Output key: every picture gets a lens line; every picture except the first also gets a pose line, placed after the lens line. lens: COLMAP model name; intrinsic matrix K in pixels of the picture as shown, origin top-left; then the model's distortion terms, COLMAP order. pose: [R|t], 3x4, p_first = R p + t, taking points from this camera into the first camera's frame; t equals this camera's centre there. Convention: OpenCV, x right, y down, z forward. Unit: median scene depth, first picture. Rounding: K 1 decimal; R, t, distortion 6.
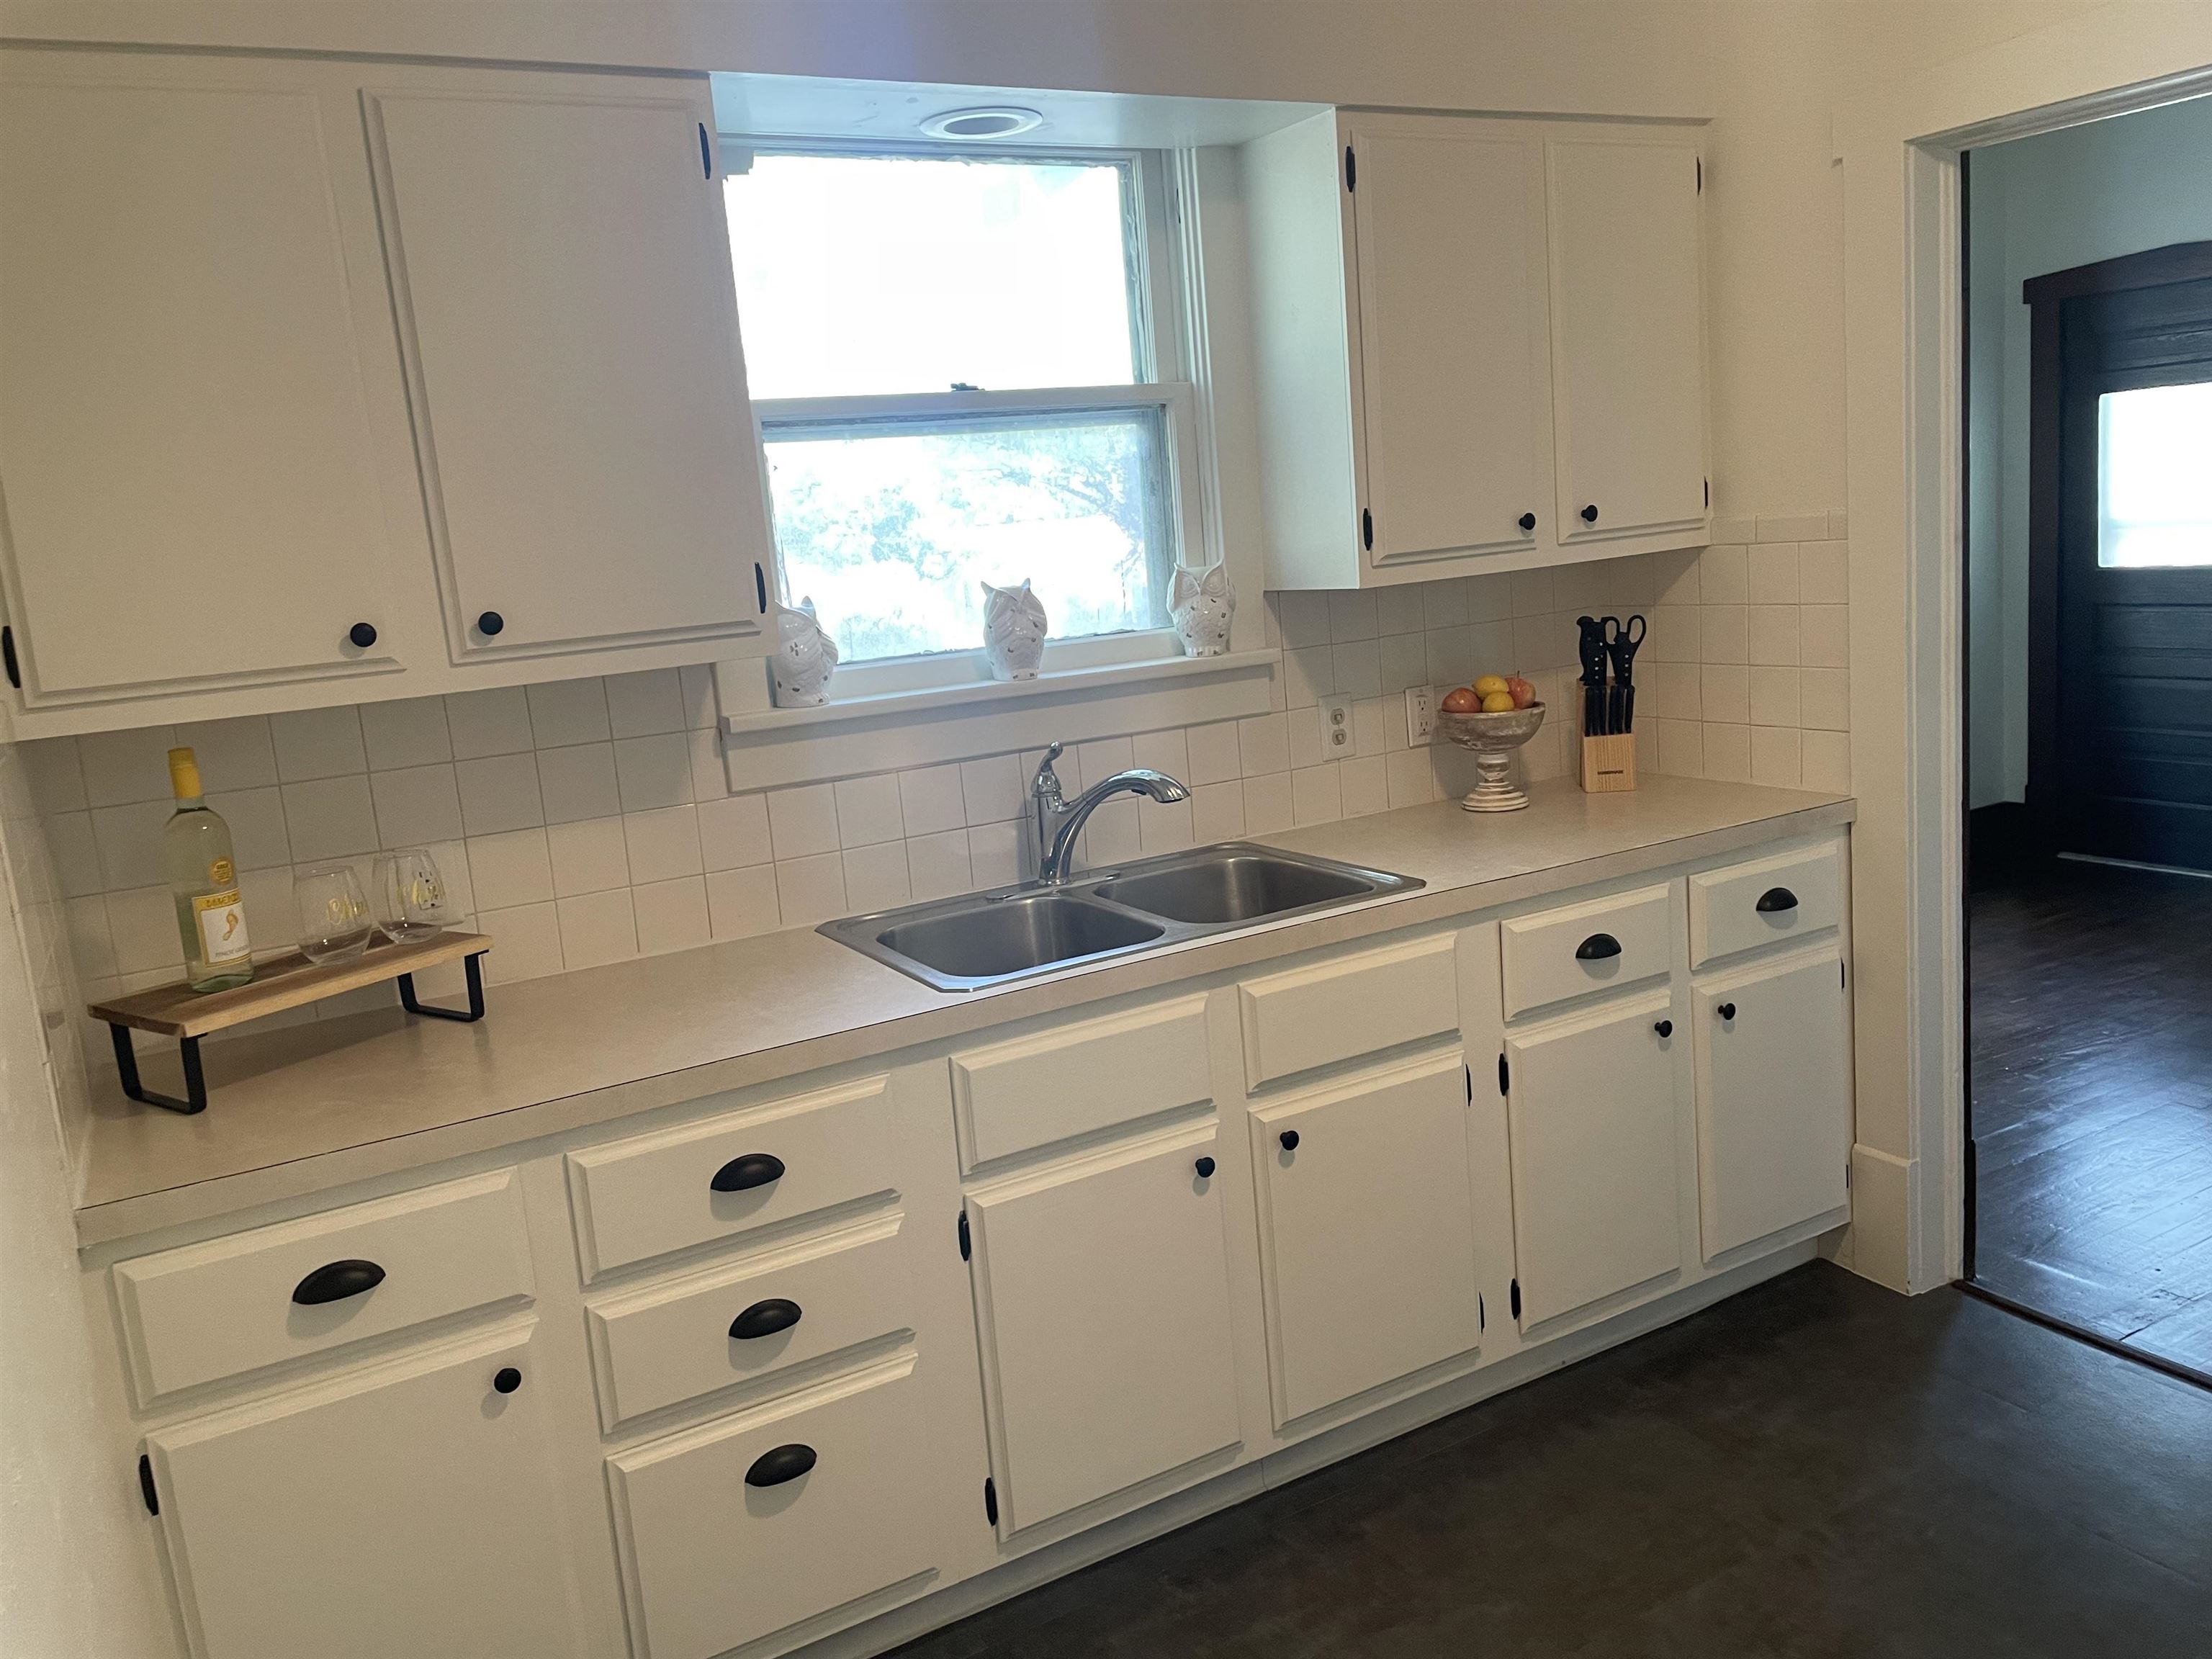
lens RADIAL K [[1689.3, 0, 1085.5], [0, 1689.3, 821.5], [0, 0, 1]] dist [0.079331, -0.085735]
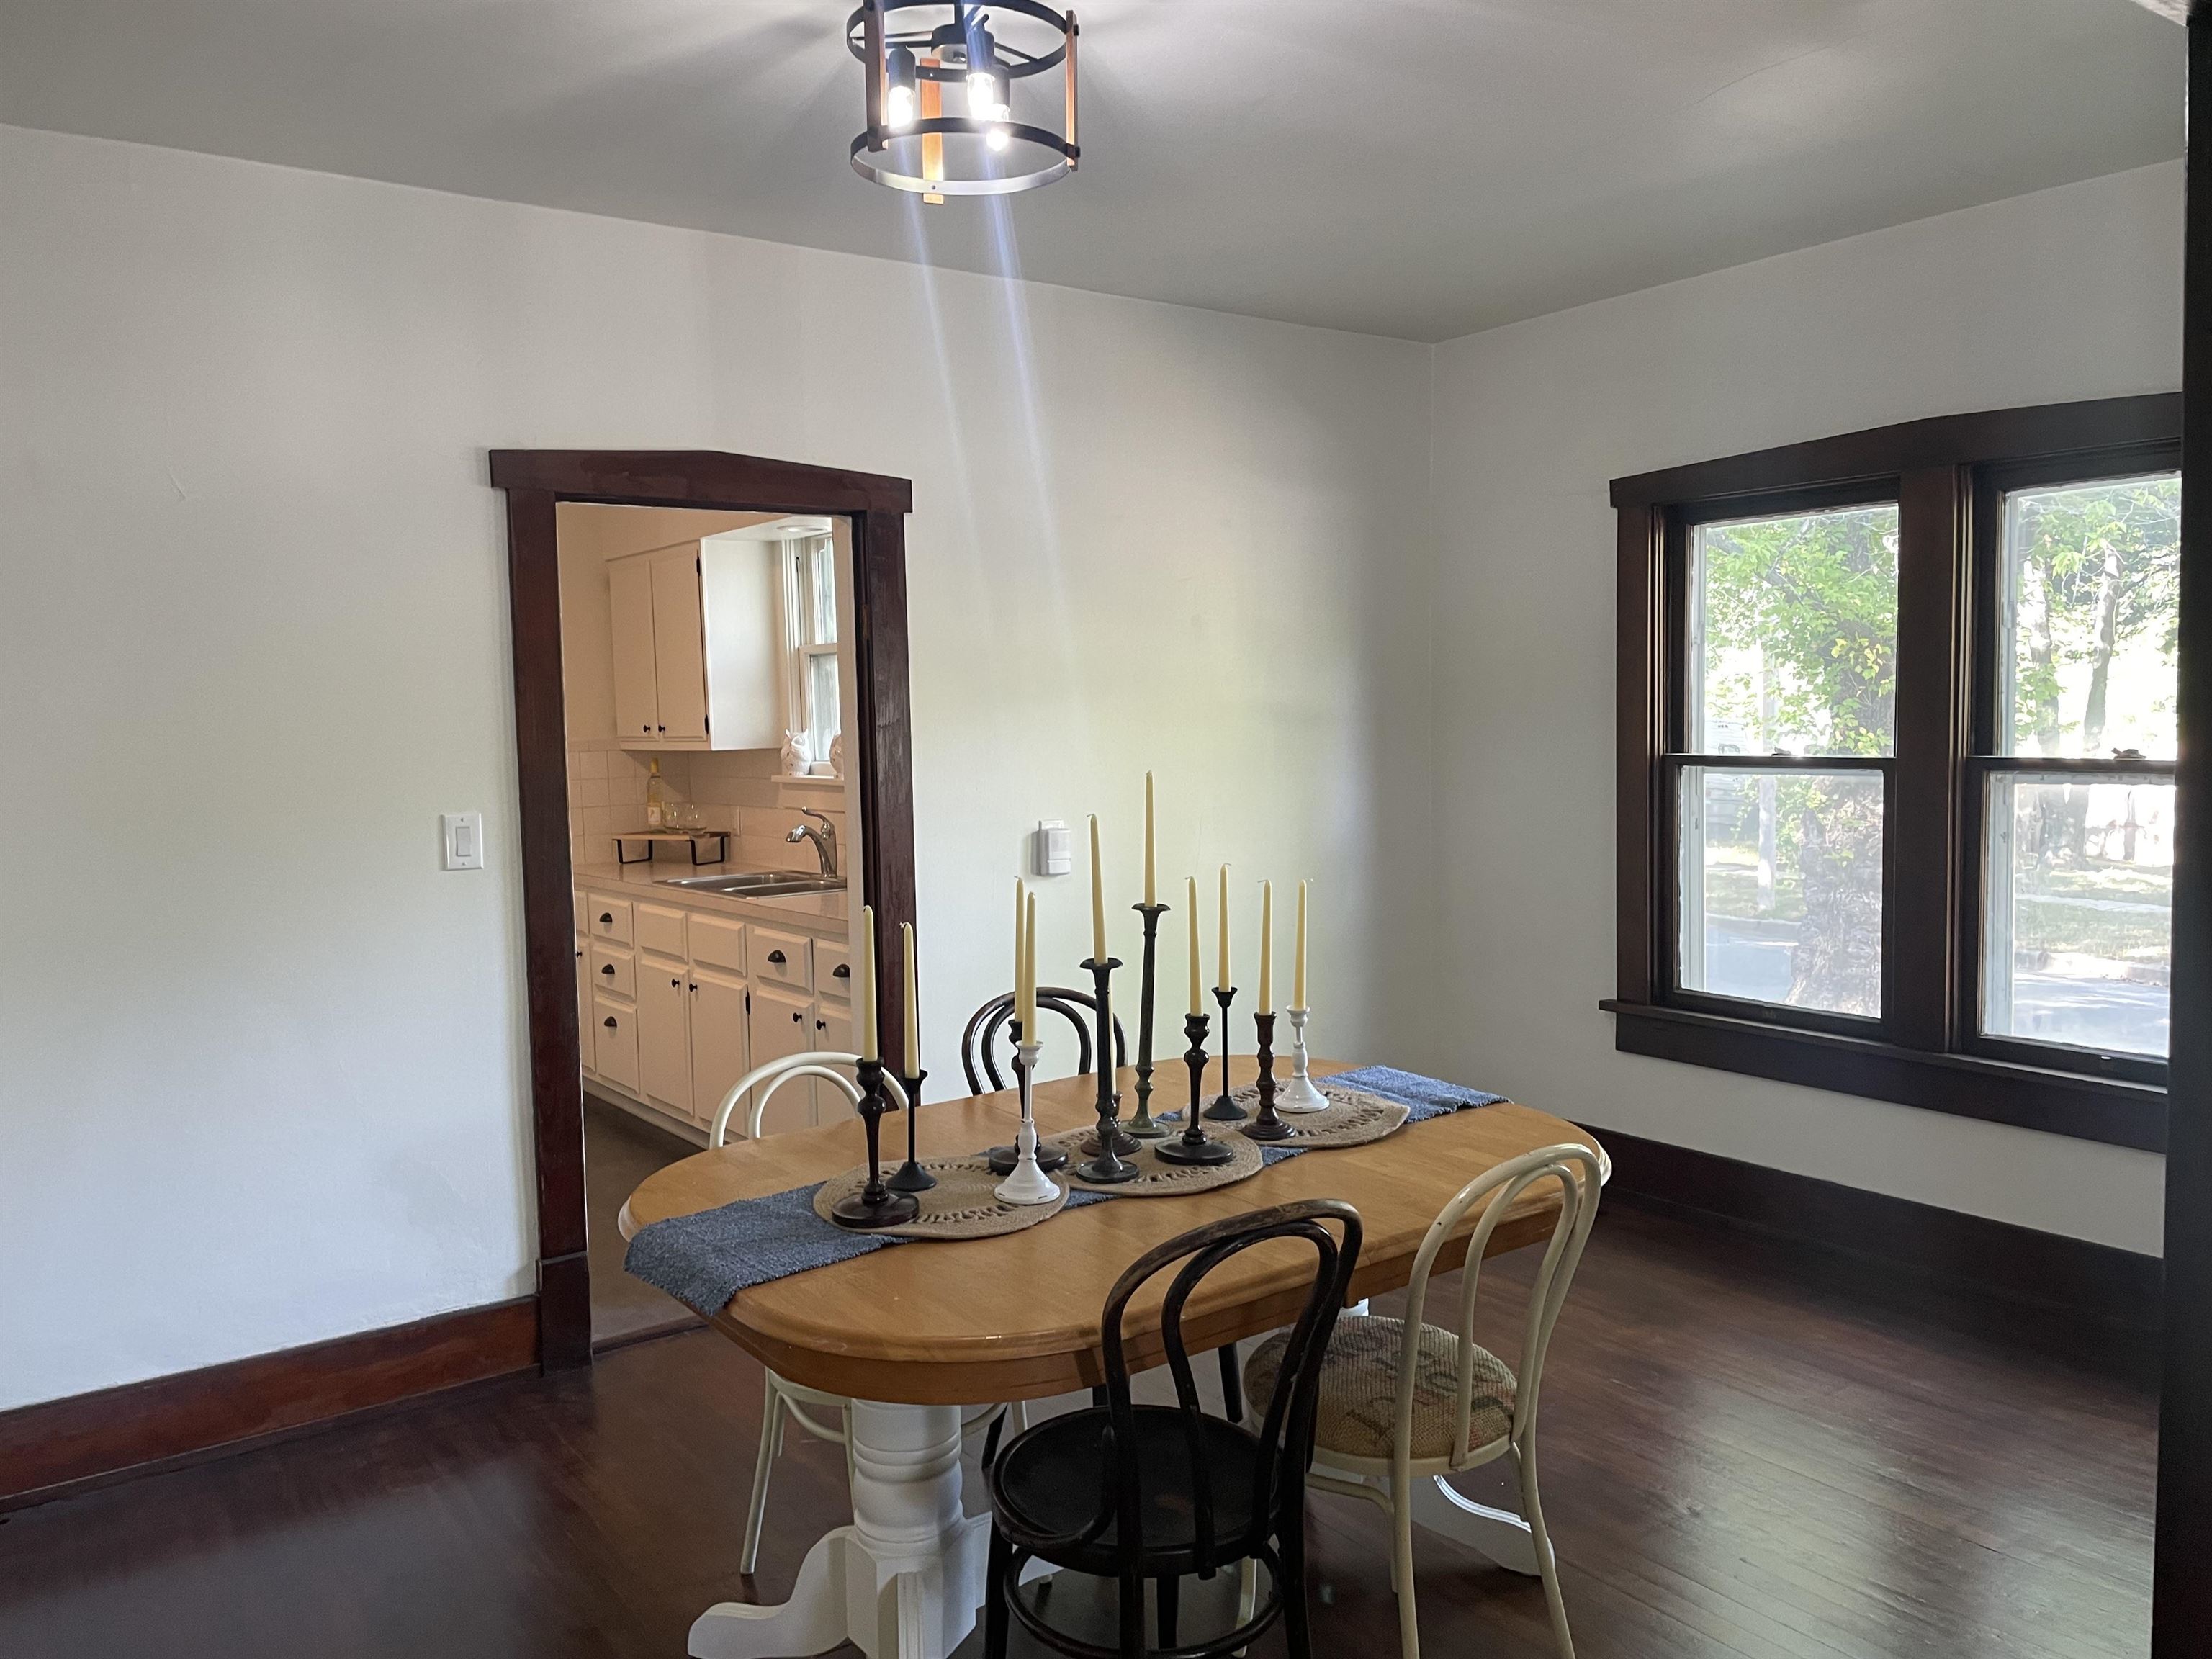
lens RADIAL K [[1689.3, 0, 1116.4], [0, 1689.3, 833.8], [0, 0, 1]] dist [0.079331, -0.085735]
pose [[0.115828, 0.151287, -0.981680, 2.213796], [-0.152697, 0.979296, 0.132902, -0.371098], [0.981462, 0.134506, 0.136531, 1.139884]]
